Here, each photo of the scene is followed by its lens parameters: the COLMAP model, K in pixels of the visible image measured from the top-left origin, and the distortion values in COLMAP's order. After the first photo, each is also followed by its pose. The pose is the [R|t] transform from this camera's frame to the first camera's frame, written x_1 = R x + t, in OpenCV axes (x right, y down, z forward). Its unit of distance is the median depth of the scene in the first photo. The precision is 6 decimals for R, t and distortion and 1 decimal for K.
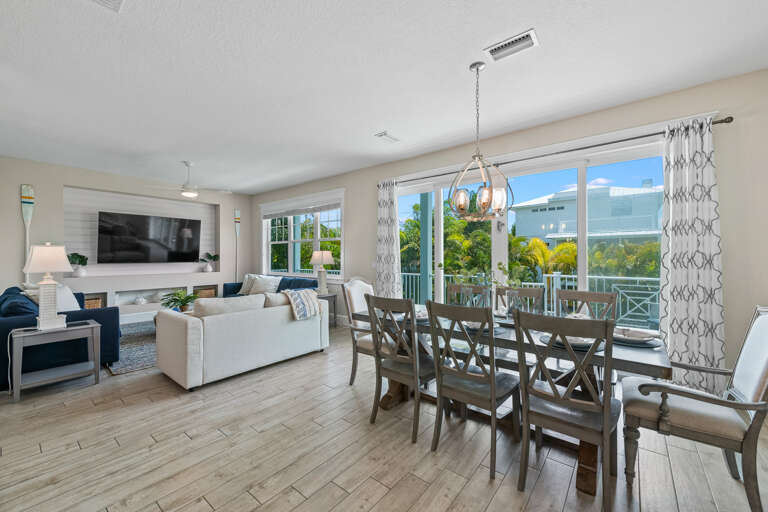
lens RADIAL K [[307.1, 0, 384.0], [0, 307.1, 248.3], [0, 0, 1]] dist [0.000251, -0.000252]
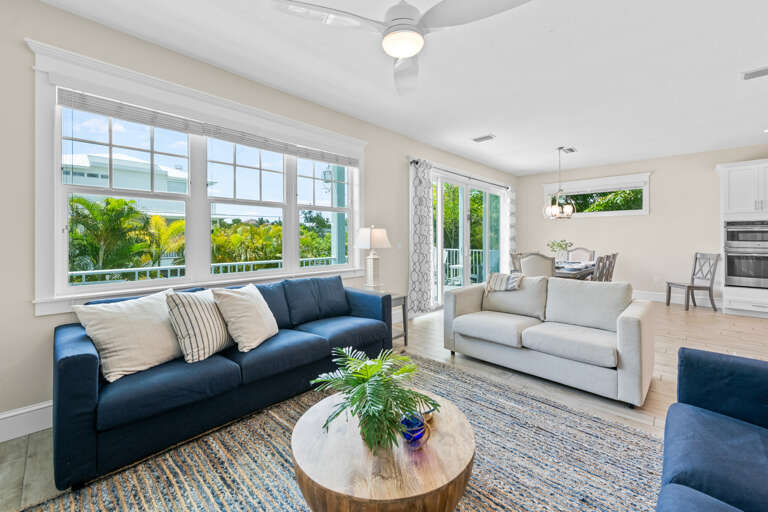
lens RADIAL K [[315.7, 0, 385.7], [0, 315.7, 237.2], [0, 0, 1]] dist [0.014376, 0.000035]
pose [[0.080552, 0.010617, 0.996694, -0.323216], [-0.034309, 0.999380, -0.007873, 0.013348], [-0.996160, -0.033562, 0.080867, 0.326911]]
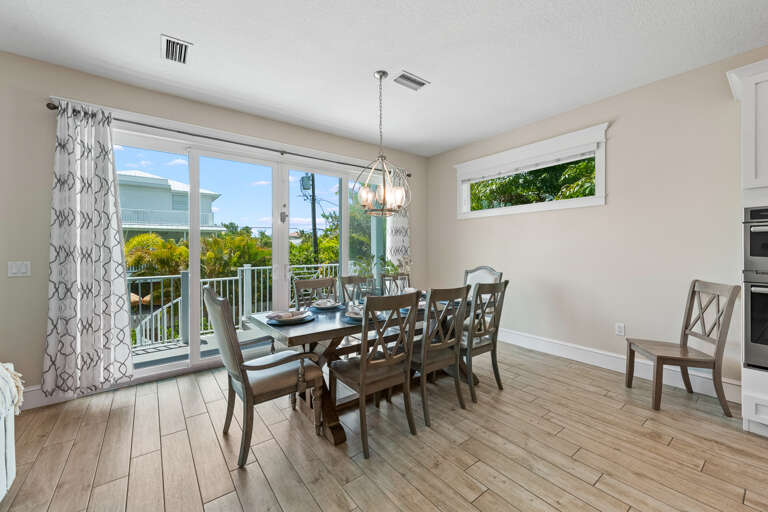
lens RADIAL K [[307.1, 0, 384.0], [0, 307.1, 248.3], [0, 0, 1]] dist [0.000251, -0.000252]
pose [[0.232903, 0.006440, 0.972479, -0.121730], [-0.029087, 0.999577, 0.000347, 0.003323], [-0.972065, -0.028367, 0.232991, 0.117688]]
